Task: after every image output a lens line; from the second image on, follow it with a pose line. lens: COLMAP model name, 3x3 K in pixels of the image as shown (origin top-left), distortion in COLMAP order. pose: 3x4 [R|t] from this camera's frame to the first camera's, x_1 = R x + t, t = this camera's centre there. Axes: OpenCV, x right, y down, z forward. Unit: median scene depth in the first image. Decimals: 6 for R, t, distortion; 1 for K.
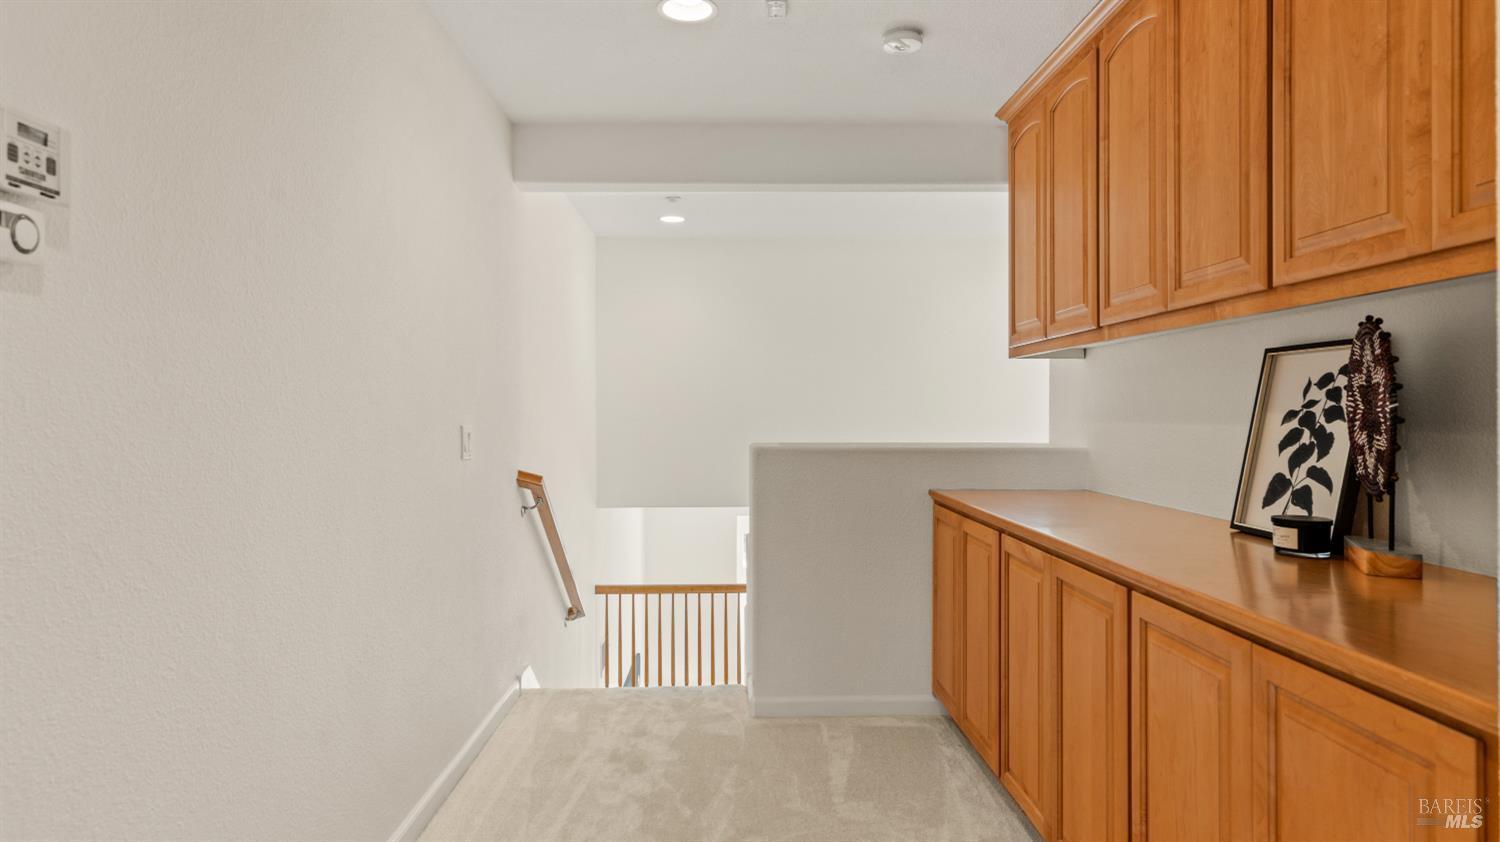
lens RADIAL K [[832.5, 0, 748.9], [0, 832.5, 414.9], [0, 0, 1]] dist [-0.000472, -0.000059]
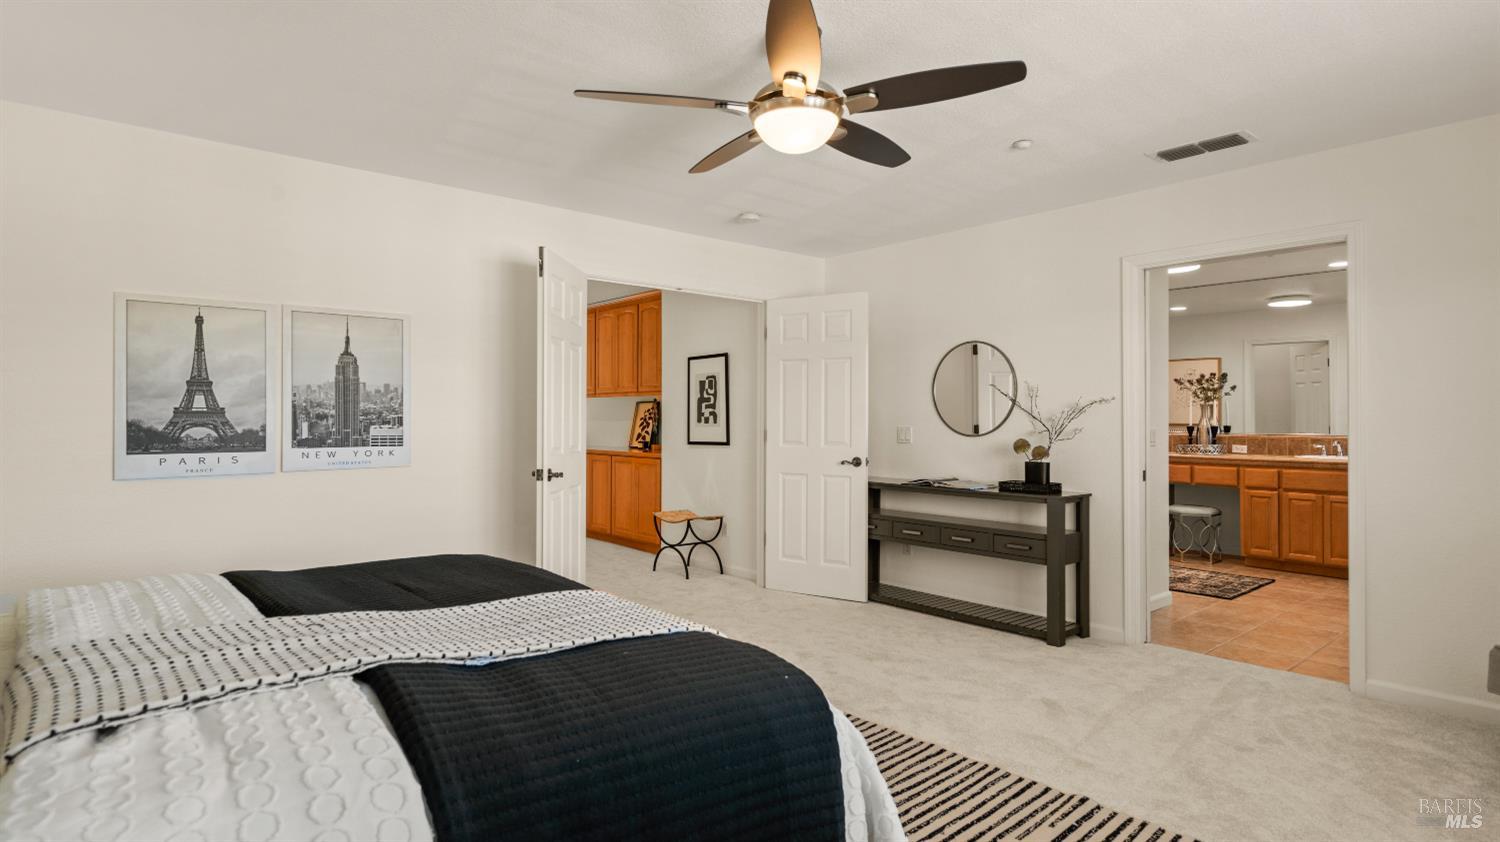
lens RADIAL K [[775.4, 0, 751.7], [0, 775.4, 416.4], [0, 0, 1]] dist [-0.016933, 0.000401]
pose [[0.760724, 0.011668, 0.648970, -1.501235], [-0.000330, 0.999845, -0.017589, 0.058823], [-0.649075, 0.013166, 0.760611, -2.393022]]
